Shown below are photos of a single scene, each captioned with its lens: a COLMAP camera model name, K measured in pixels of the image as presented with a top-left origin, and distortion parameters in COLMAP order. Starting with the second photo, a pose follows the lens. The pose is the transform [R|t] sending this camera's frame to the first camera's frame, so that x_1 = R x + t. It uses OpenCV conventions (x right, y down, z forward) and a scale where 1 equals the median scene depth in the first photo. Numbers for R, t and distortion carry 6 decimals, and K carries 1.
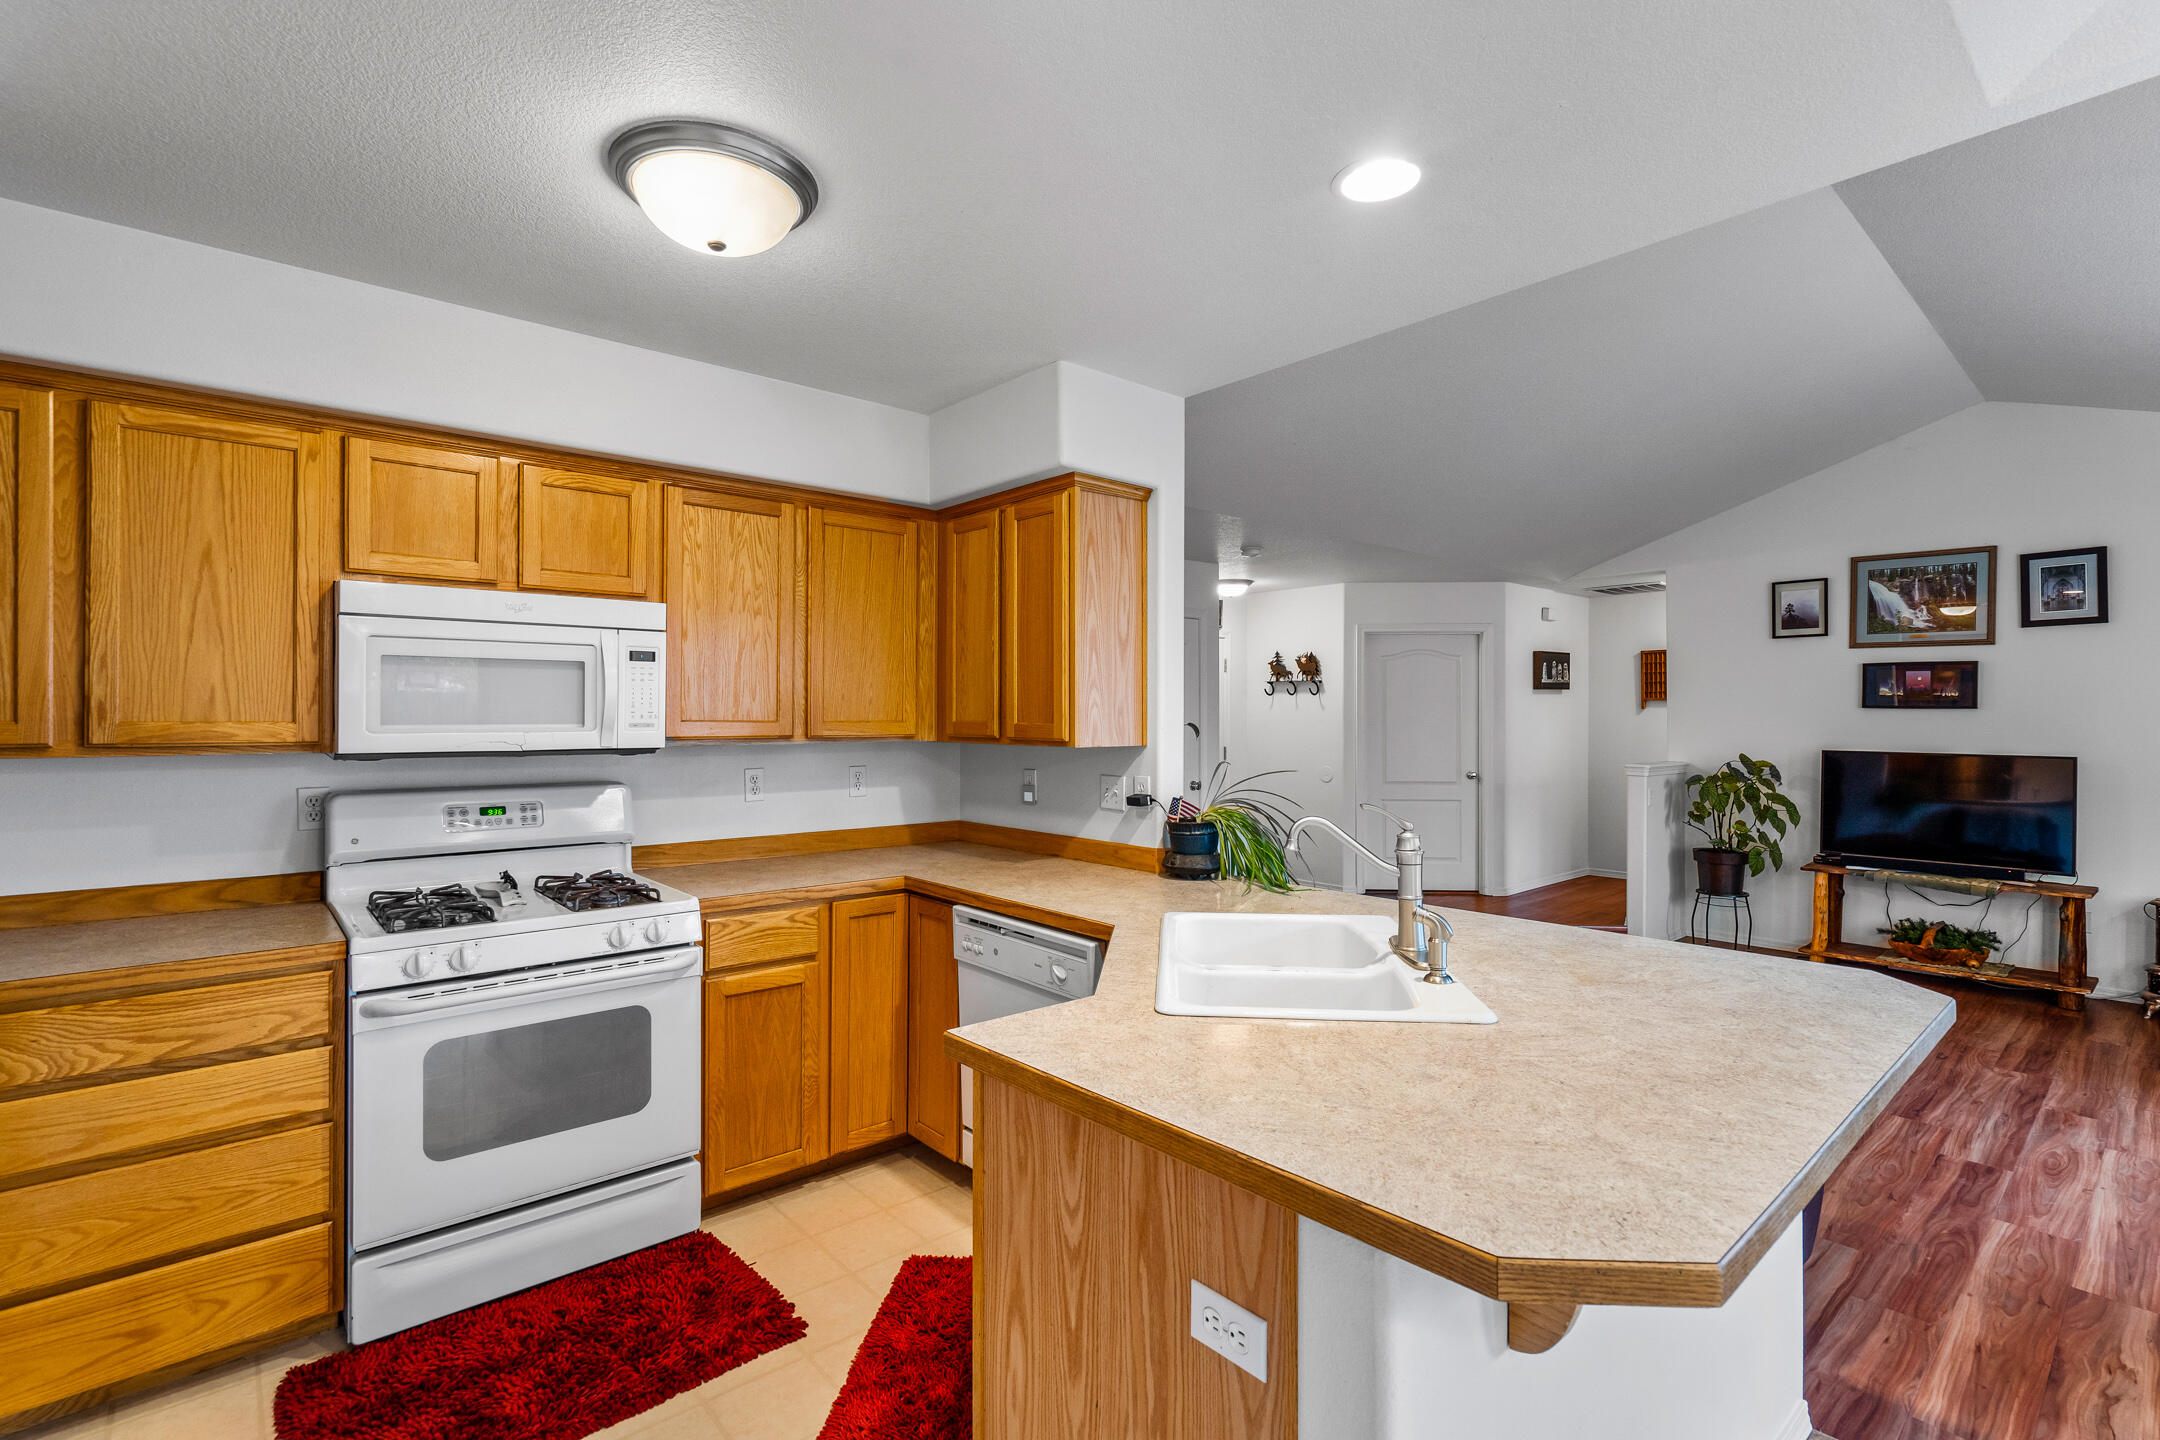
lens RADIAL K [[978.9, 0, 1055.3], [0, 978.9, 715.9], [0, 0, 1]] dist [-0.009677, 0.001932]
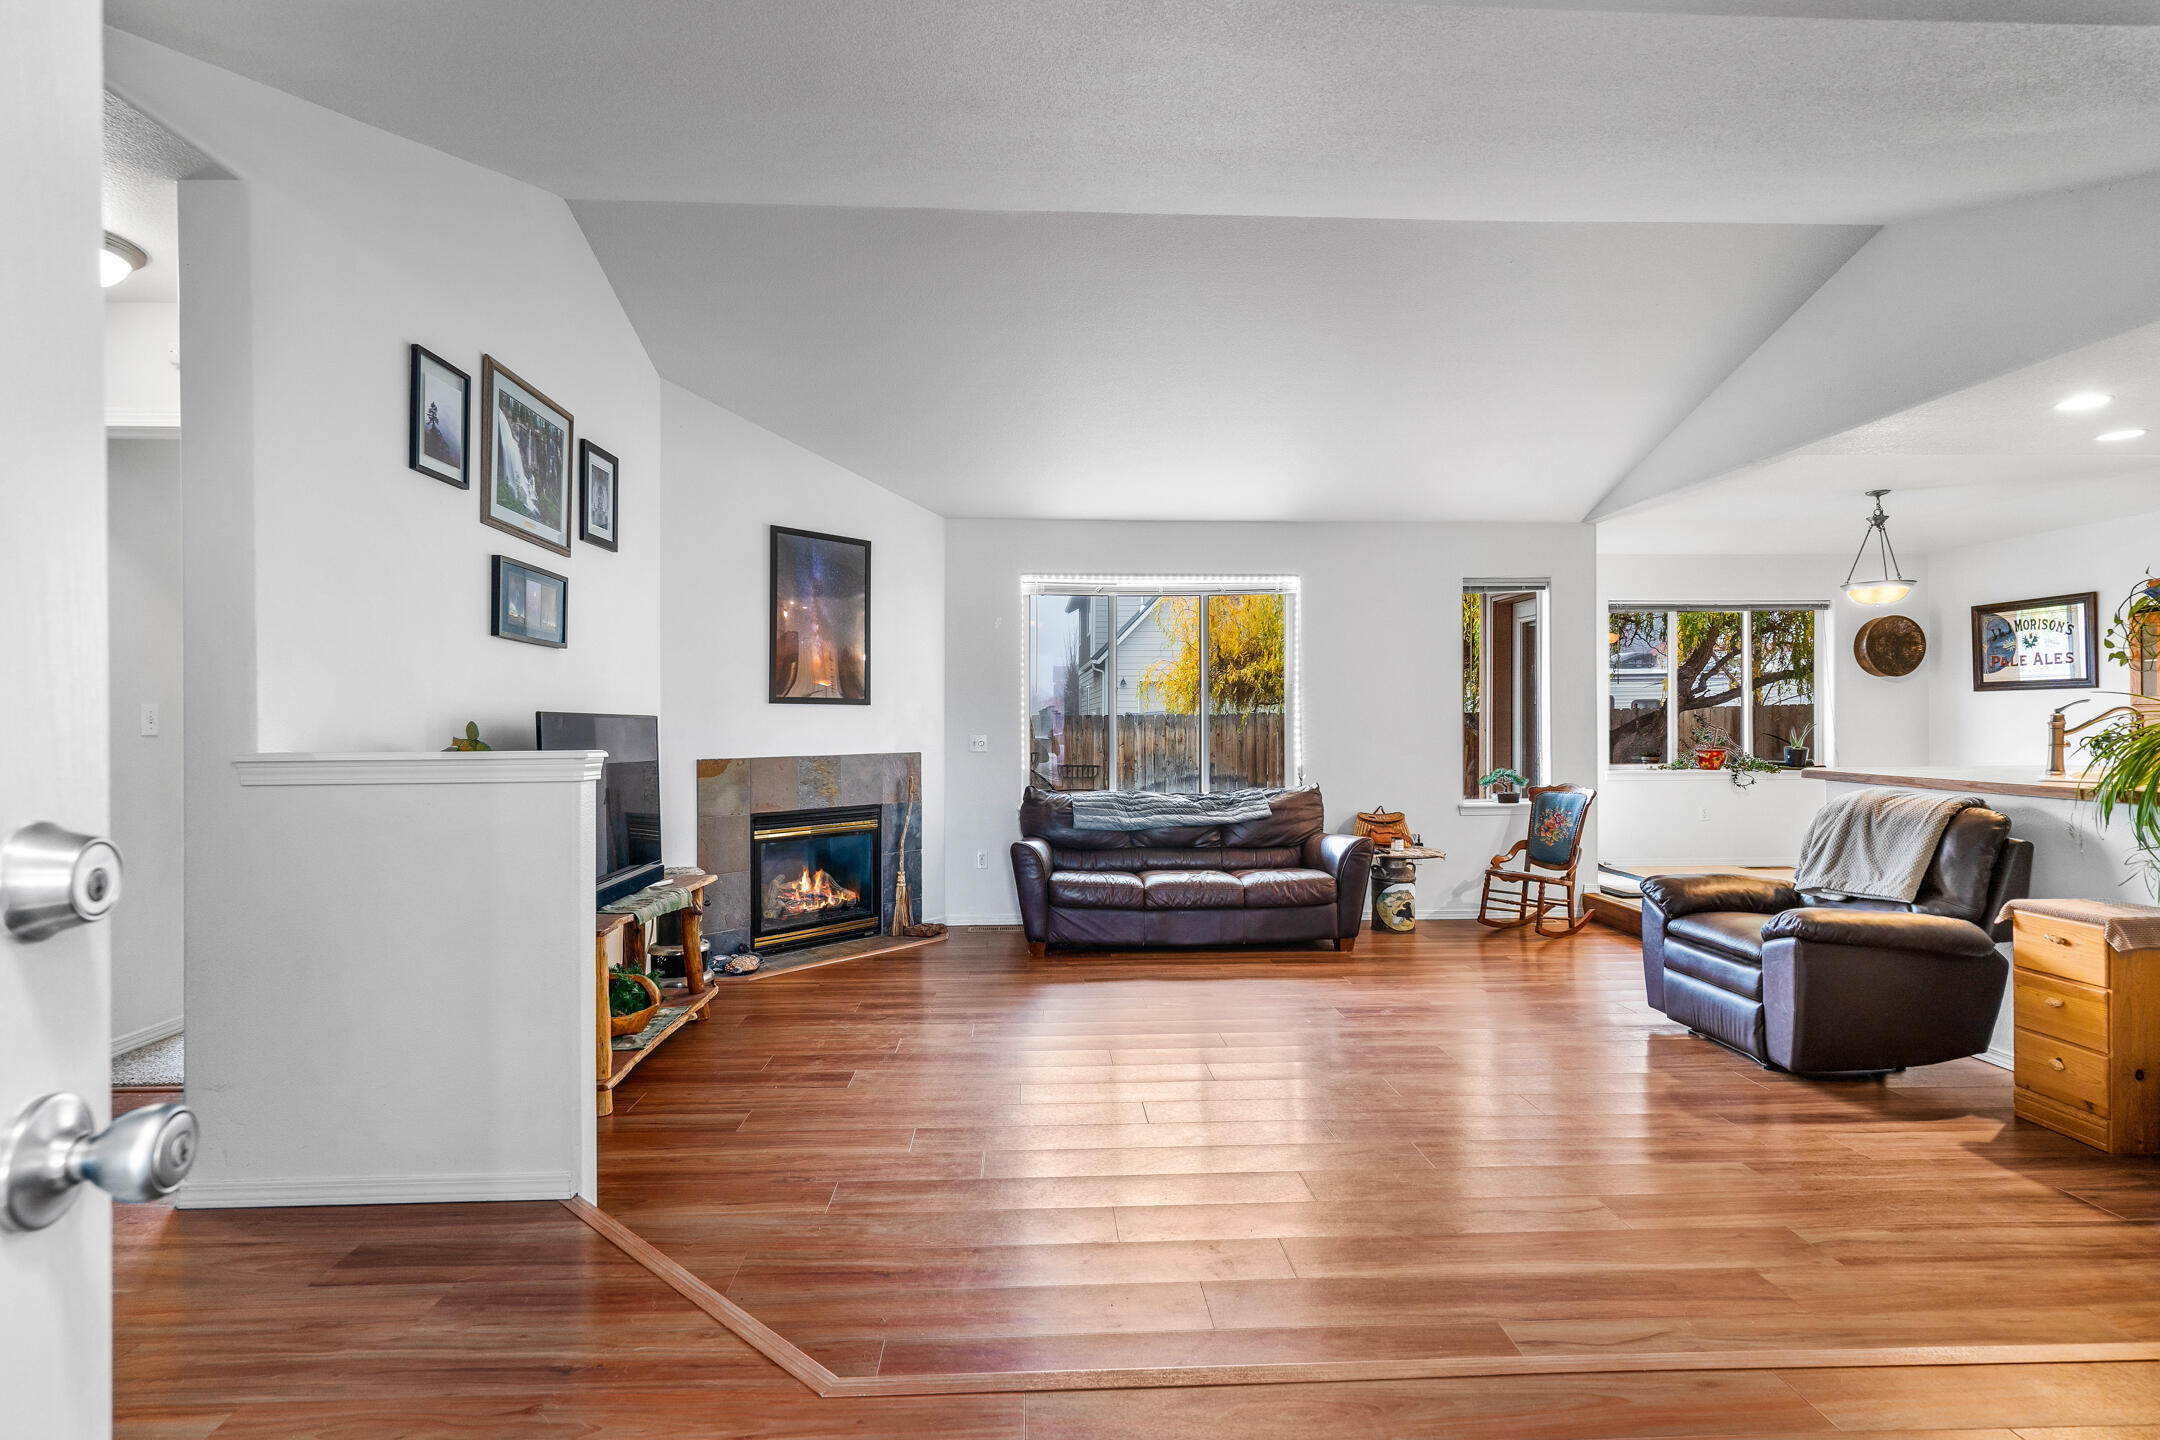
lens RADIAL K [[1061.9, 0, 1076.9], [0, 1061.9, 726.1], [0, 0, 1]] dist [-0.010693, 0.003986]
pose [[-0.800264, -0.000586, 0.599648, 0.431995], [0.003115, 0.999982, 0.005135, 0.083776], [-0.599640, 0.005977, -0.800248, 2.653070]]
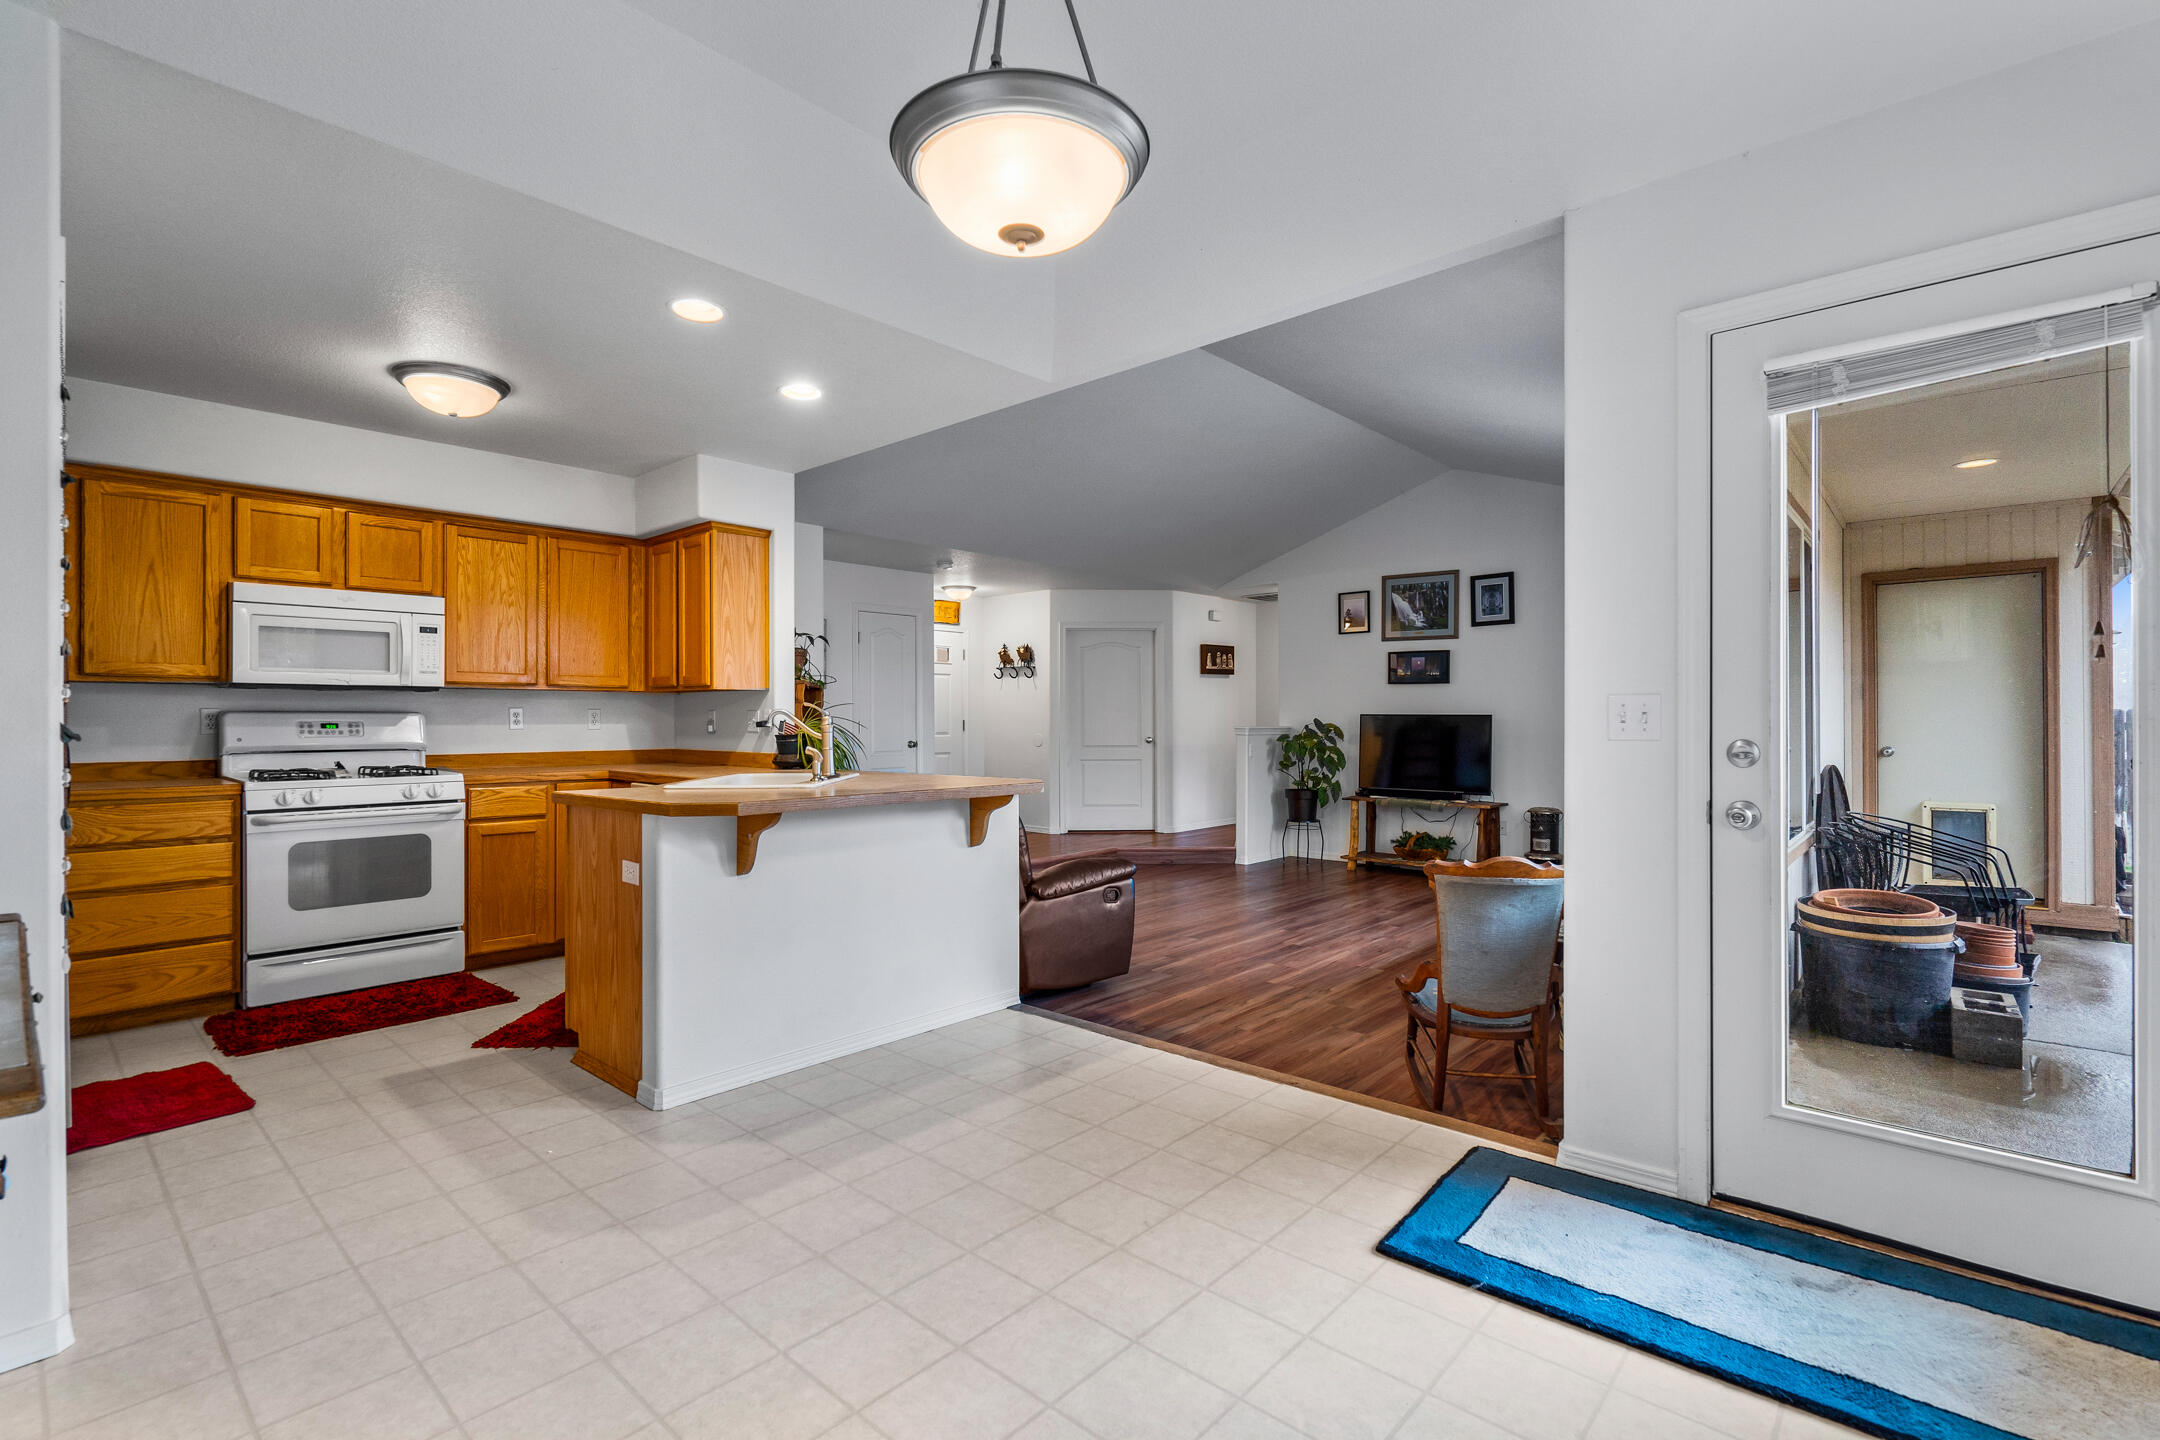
lens RADIAL K [[978.9, 0, 1061.6], [0, 978.9, 721.7], [0, 0, 1]] dist [-0.009677, 0.001932]
pose [[0.992137, -0.003133, 0.125116, 0.389527], [0.002731, 0.999991, 0.003387, 0.082193], [-0.125126, -0.003018, 0.992136, -0.690367]]
